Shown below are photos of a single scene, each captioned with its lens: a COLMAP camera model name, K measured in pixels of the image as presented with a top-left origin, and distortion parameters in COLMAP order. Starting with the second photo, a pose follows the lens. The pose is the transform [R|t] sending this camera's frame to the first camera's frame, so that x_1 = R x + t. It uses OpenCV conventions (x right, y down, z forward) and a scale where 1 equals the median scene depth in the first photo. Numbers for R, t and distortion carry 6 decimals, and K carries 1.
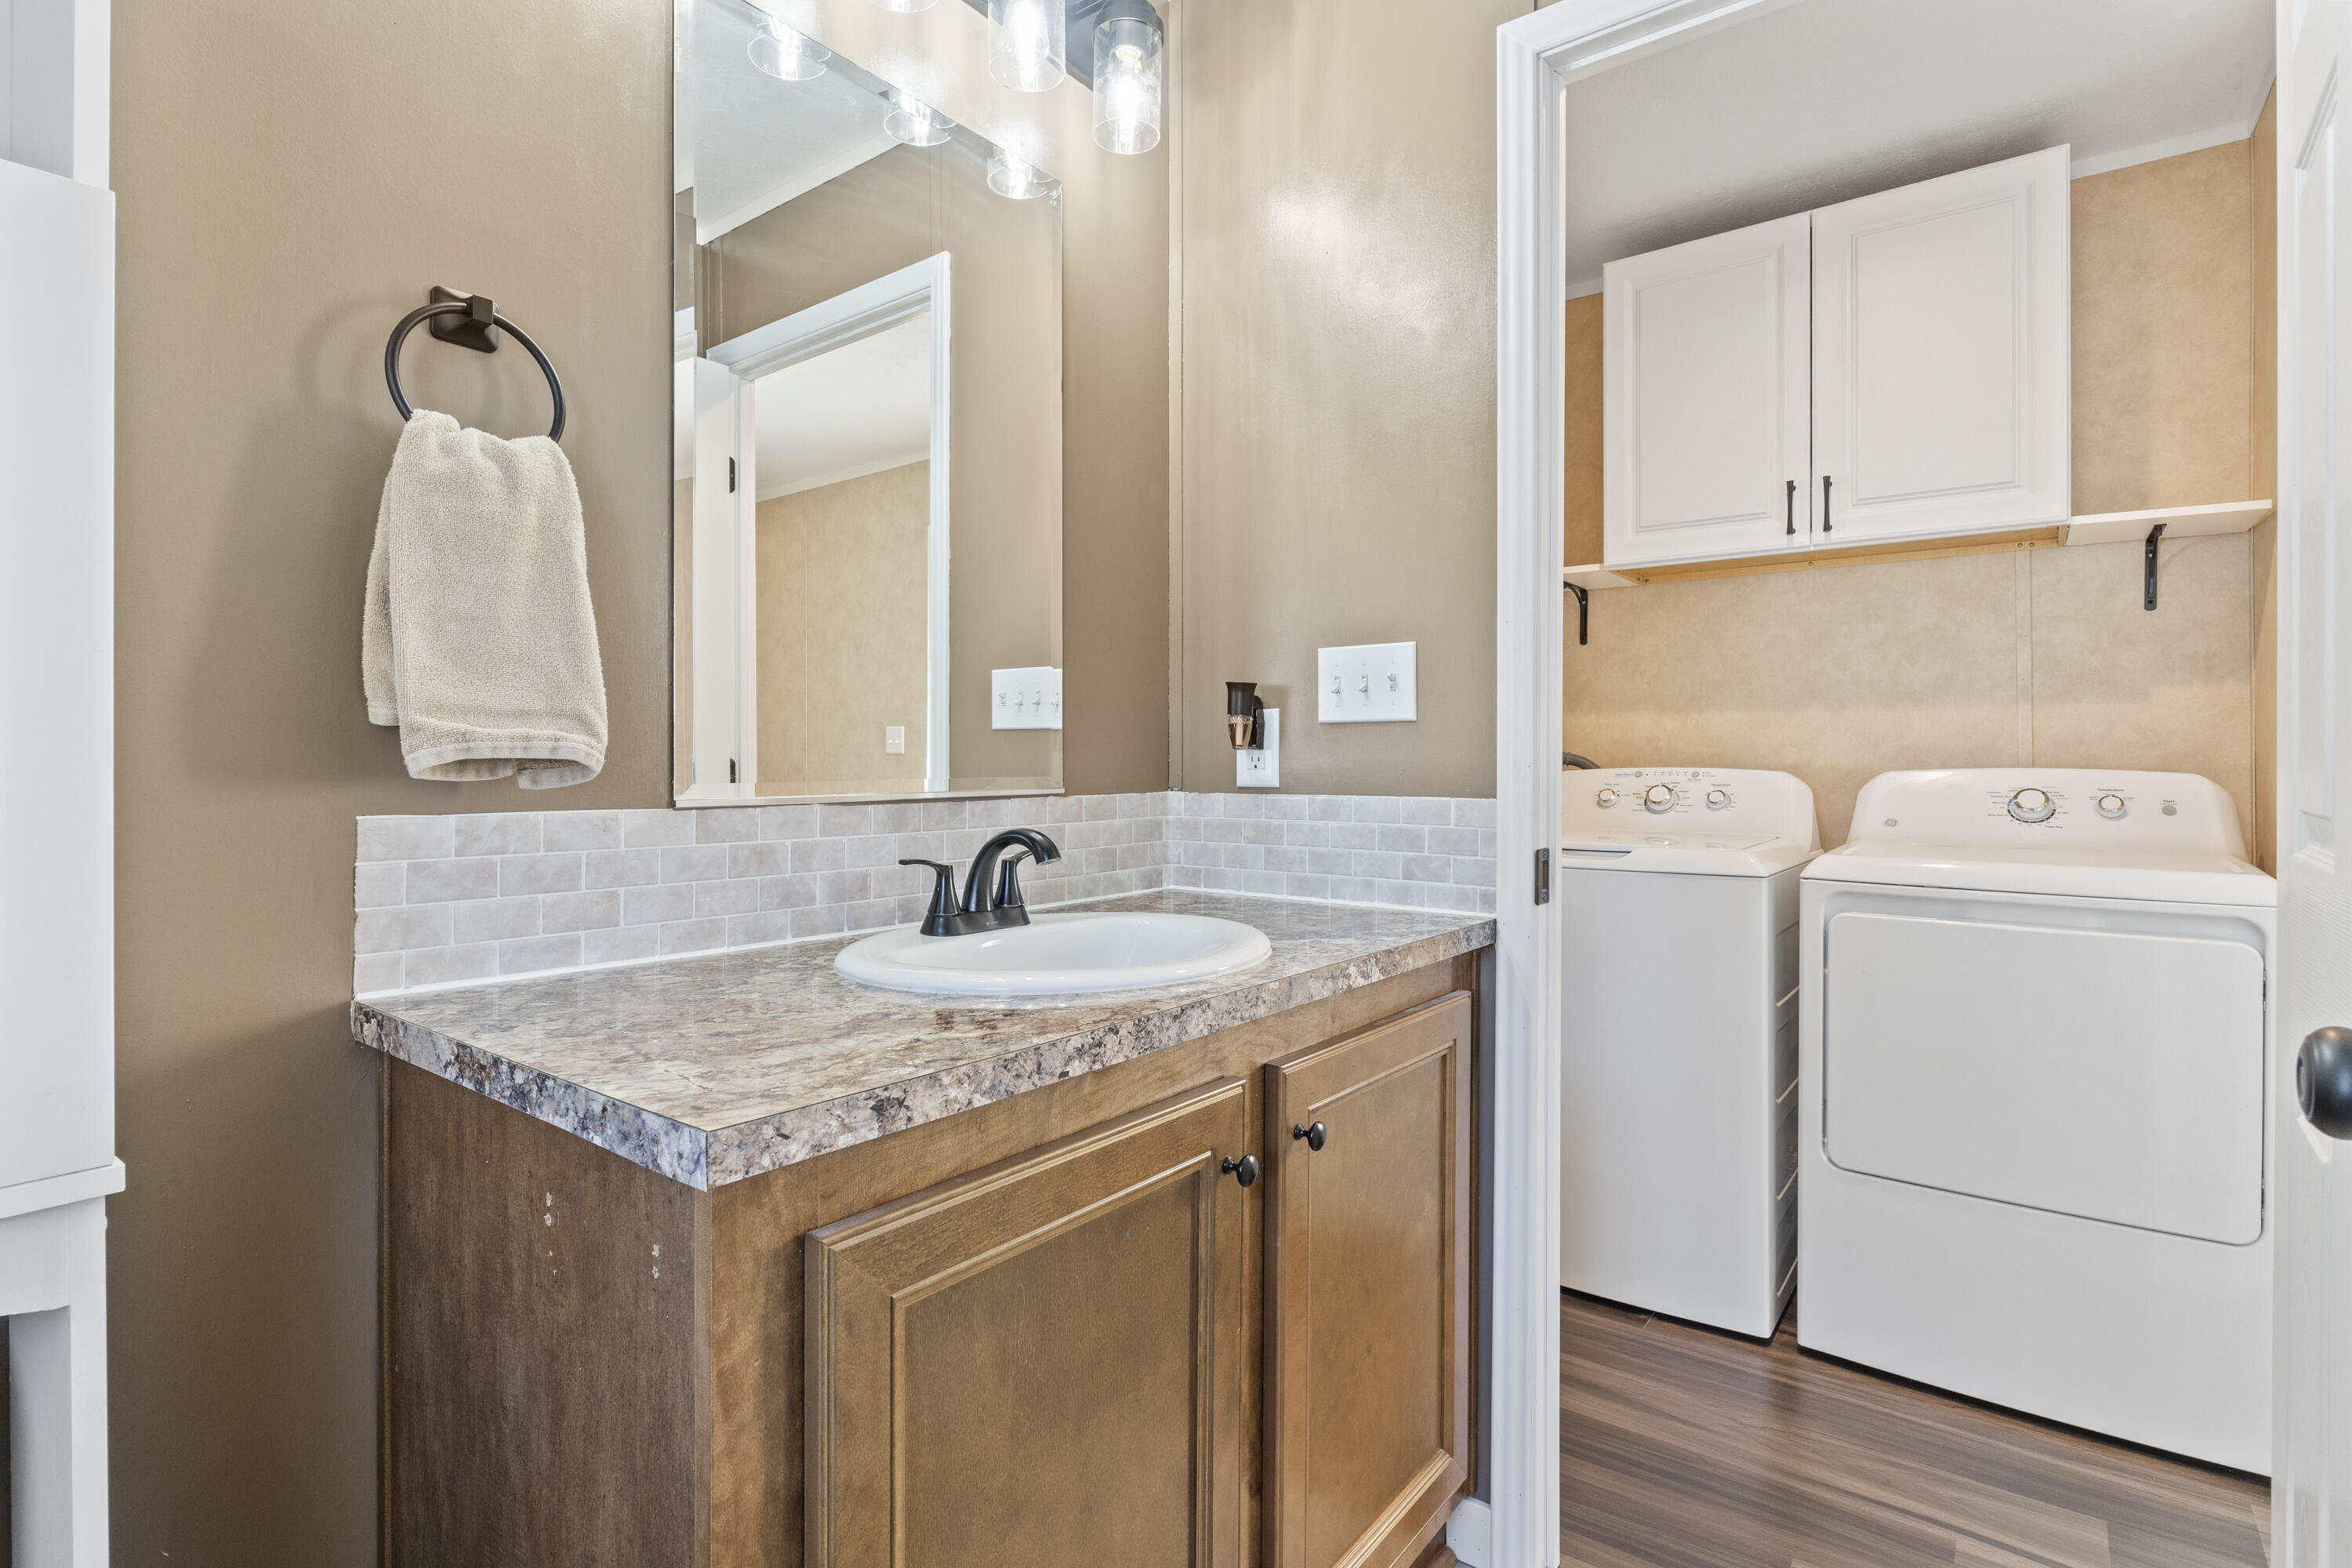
lens RADIAL K [[1128.2, 0, 1171.9], [0, 1128.2, 766.5], [0, 0, 1]] dist [-0.000571, -0.000071]
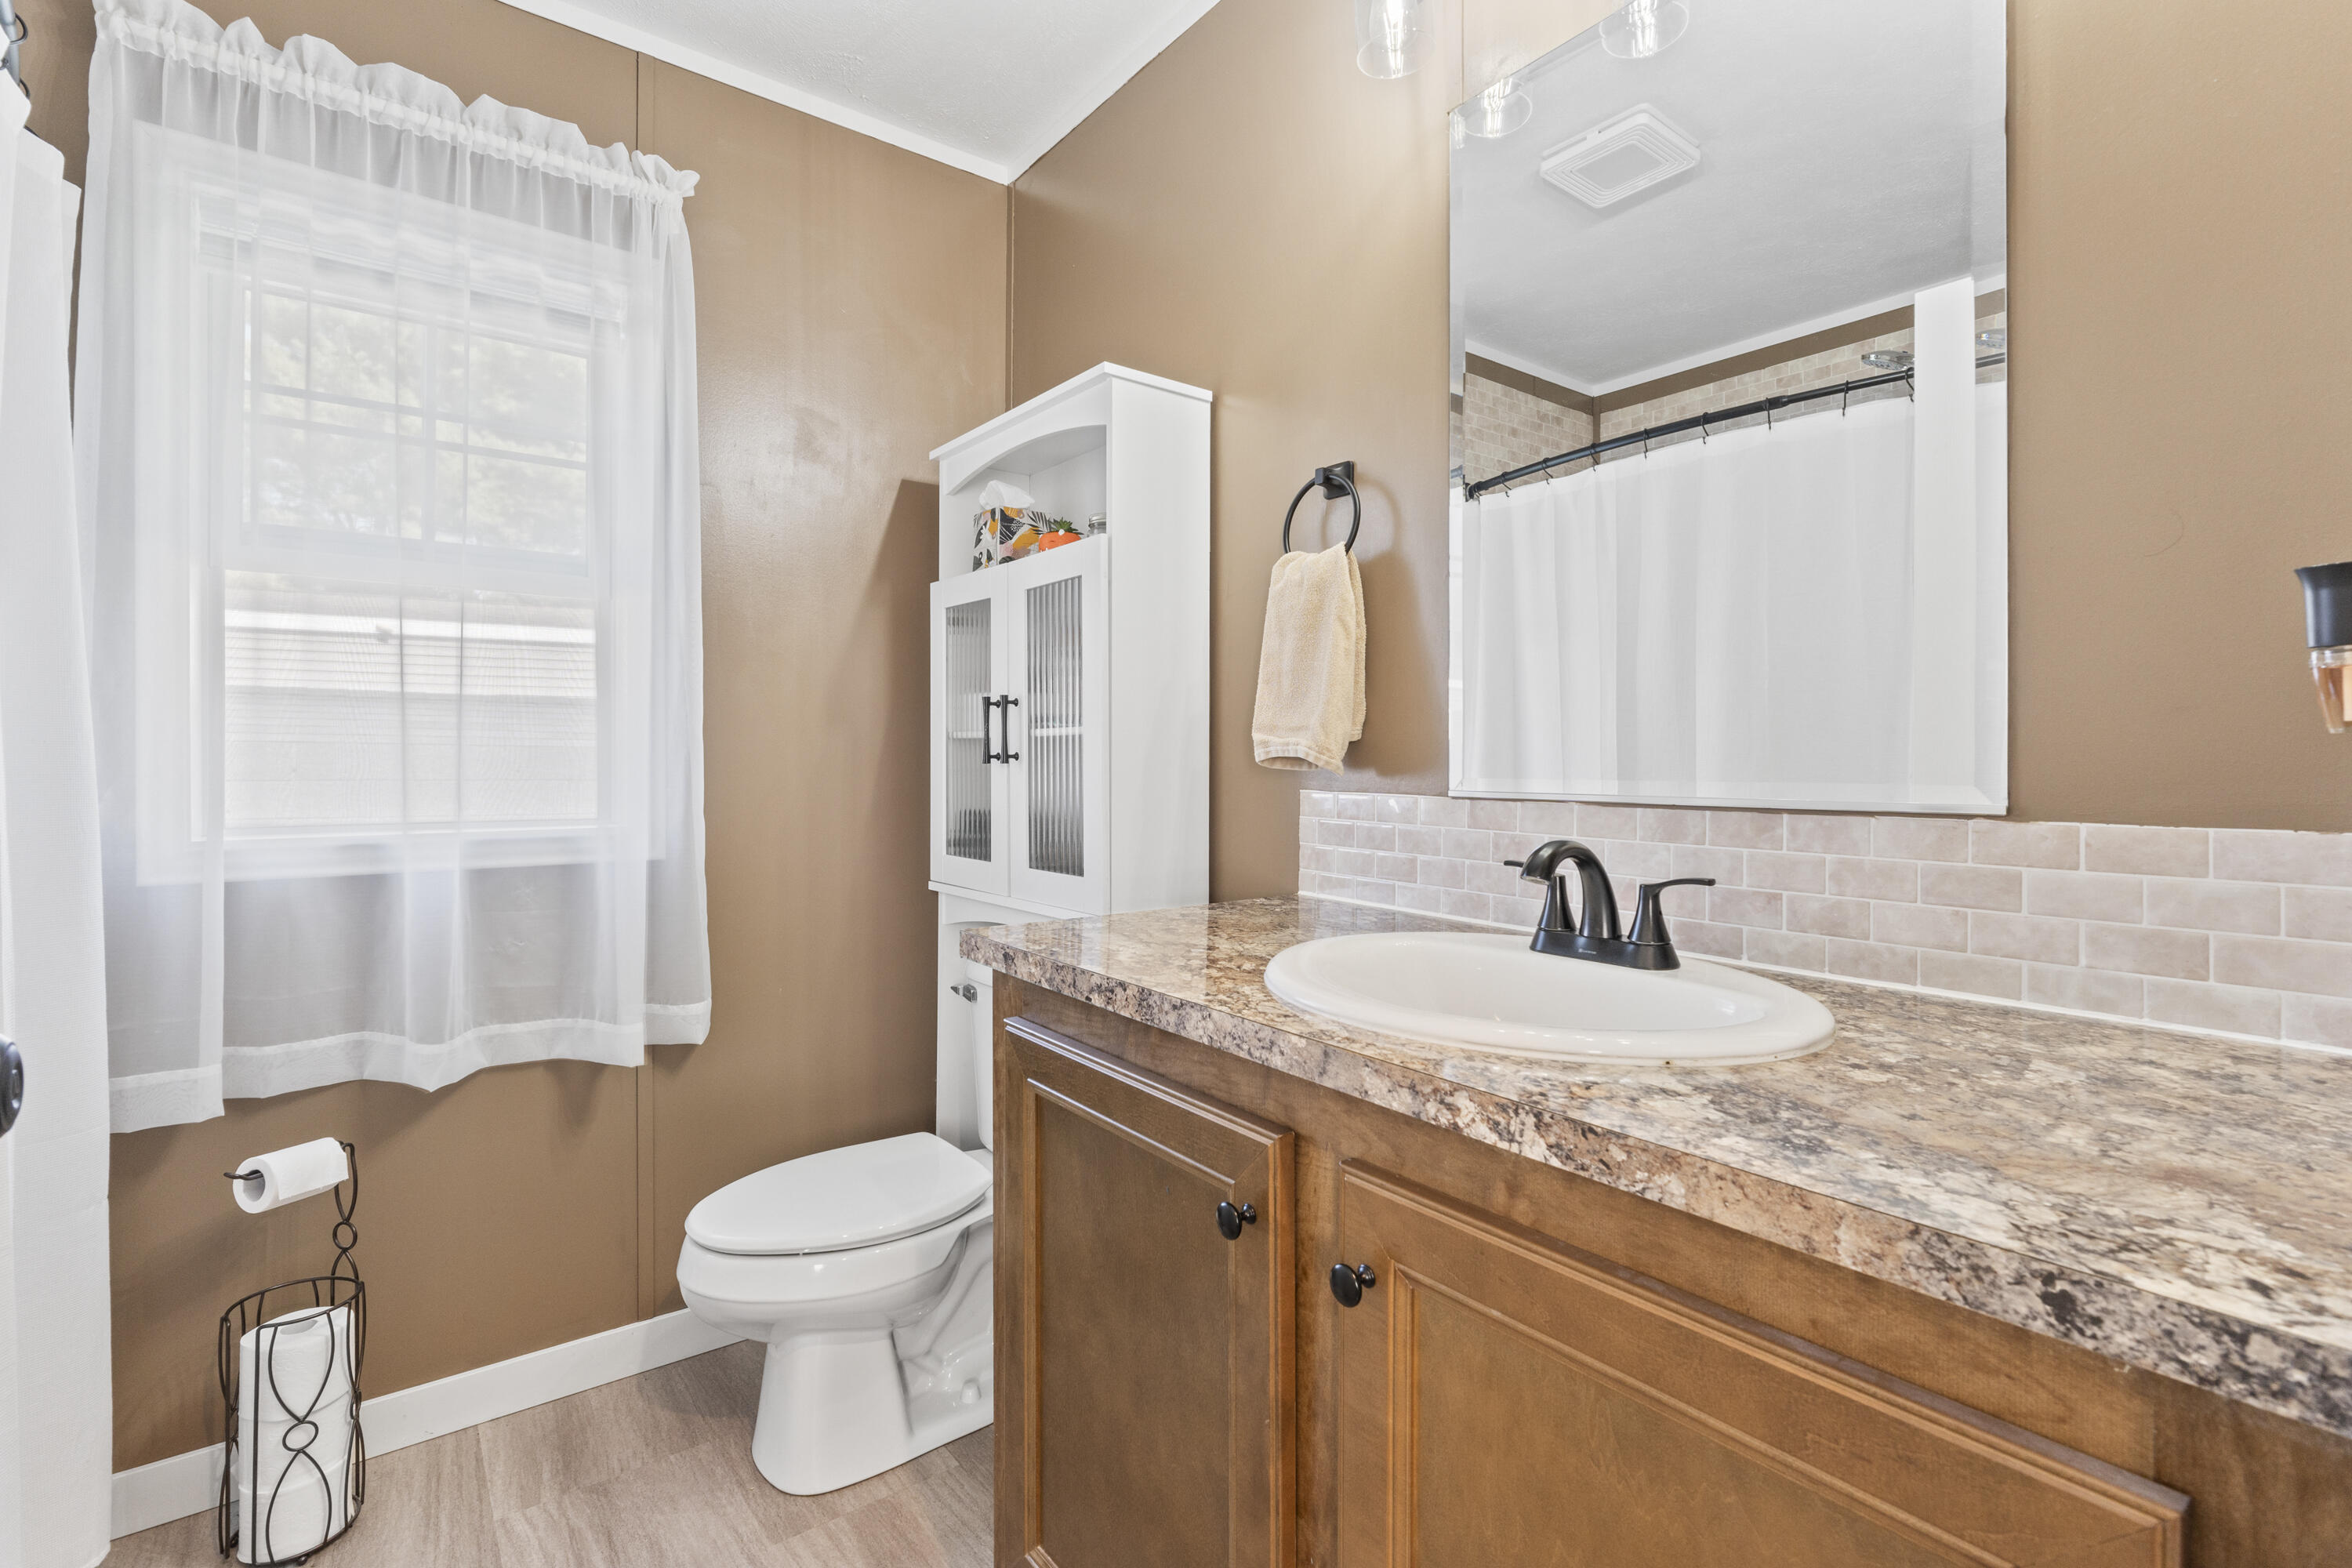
lens RADIAL K [[1078.1, 0, 1172.6], [0, 1078.1, 753.9], [0, 0, 1]] dist [-0.000486, -0.000025]
pose [[-0.260330, -0.002230, -0.965517, 0.905705], [-0.005734, 0.999983, -0.000764, -0.008642], [0.965503, 0.005338, -0.260338, 1.184026]]
